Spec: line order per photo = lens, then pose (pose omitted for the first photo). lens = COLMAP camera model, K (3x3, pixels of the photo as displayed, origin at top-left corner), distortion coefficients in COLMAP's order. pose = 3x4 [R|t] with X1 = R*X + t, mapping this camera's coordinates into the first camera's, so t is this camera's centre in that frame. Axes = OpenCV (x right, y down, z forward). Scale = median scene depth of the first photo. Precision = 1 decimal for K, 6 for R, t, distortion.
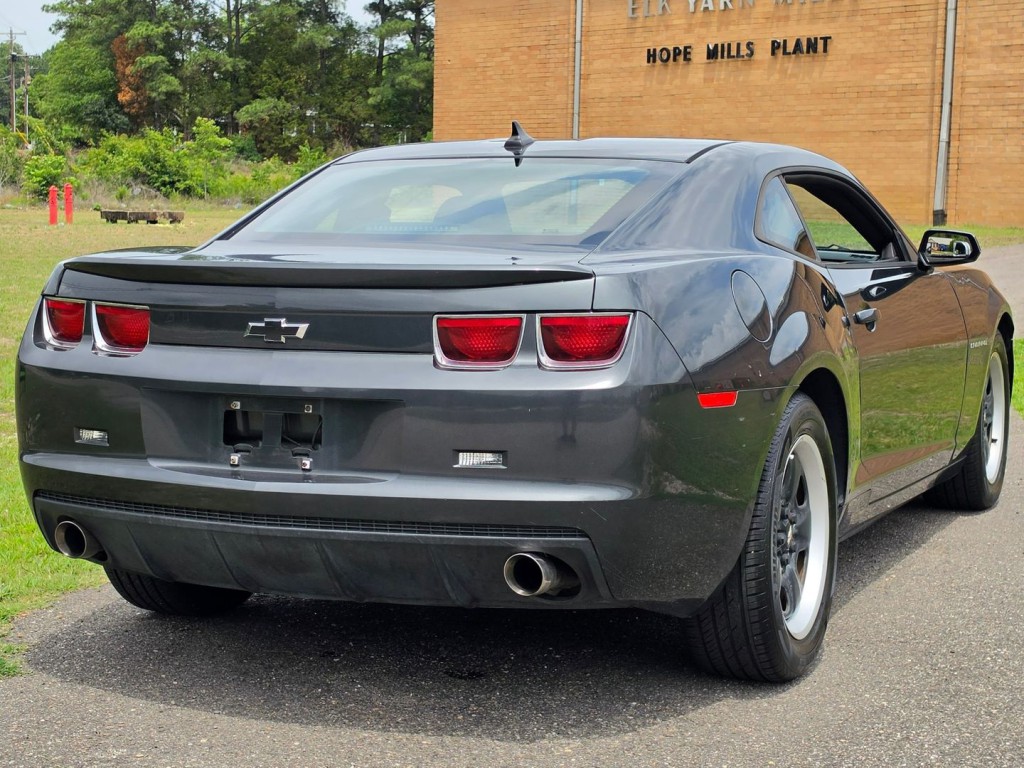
lens RADIAL K [[1919.1, 0, 498.9], [0, 1919.1, 382.0], [0, 0, 1]] dist [0.254542, -1.006293]
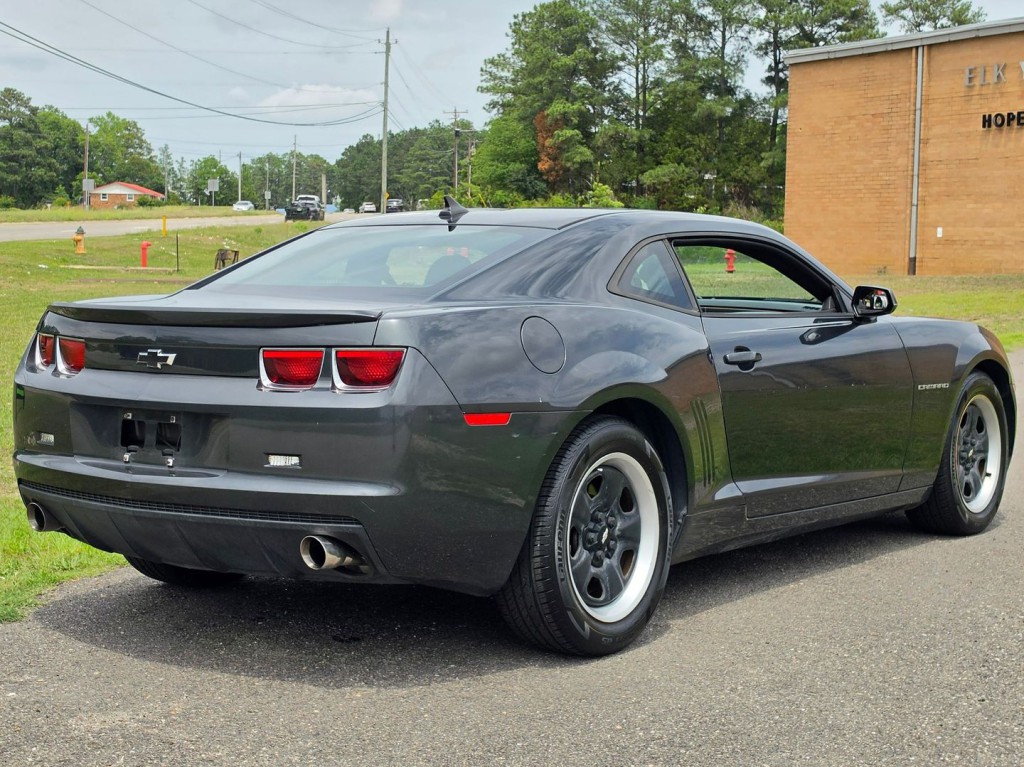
lens RADIAL K [[1761.4, 0, 489.9], [0, 1761.4, 336.6], [0, 0, 1]] dist [0.227334, -0.836556]
pose [[0.973581, 0.012287, -0.228011, 0.042137], [-0.023257, 0.998694, -0.045489, 0.000842], [0.227155, 0.049590, 0.972595, -0.013083]]
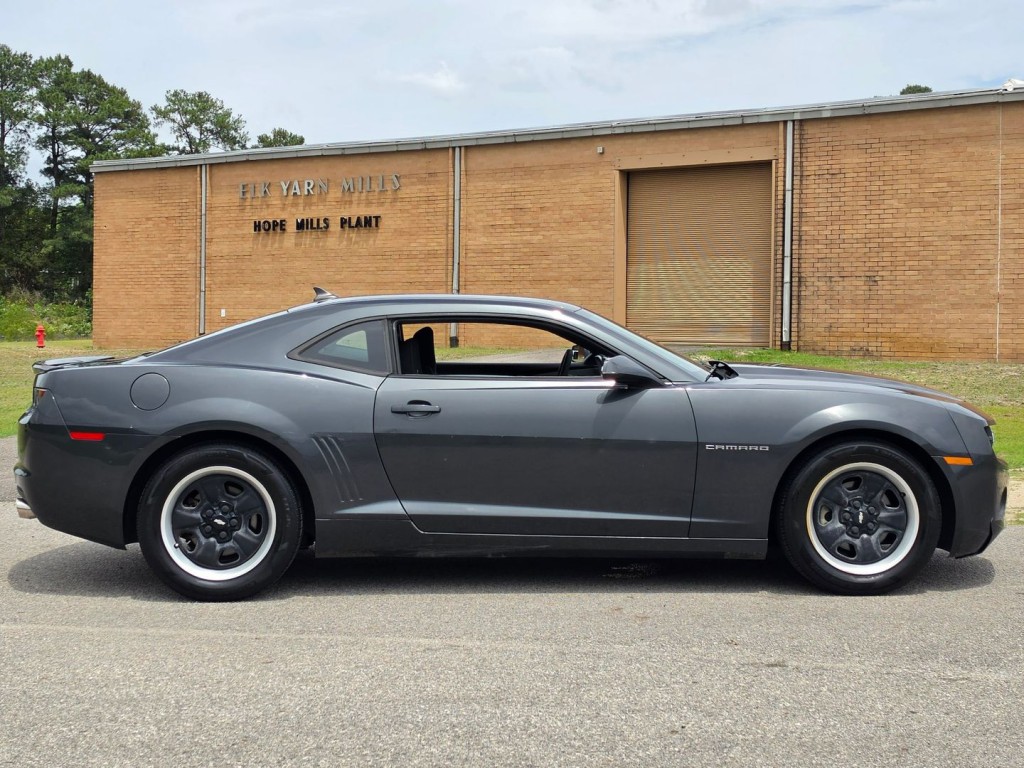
lens RADIAL K [[1761.4, 0, 489.9], [0, 1761.4, 337.1], [0, 0, 1]] dist [0.227334, -0.836556]
pose [[0.984324, -0.007112, 0.176227, 0.022099], [0.023703, 0.995457, -0.092217, 0.030745], [-0.174770, 0.094949, 0.980020, -0.267741]]
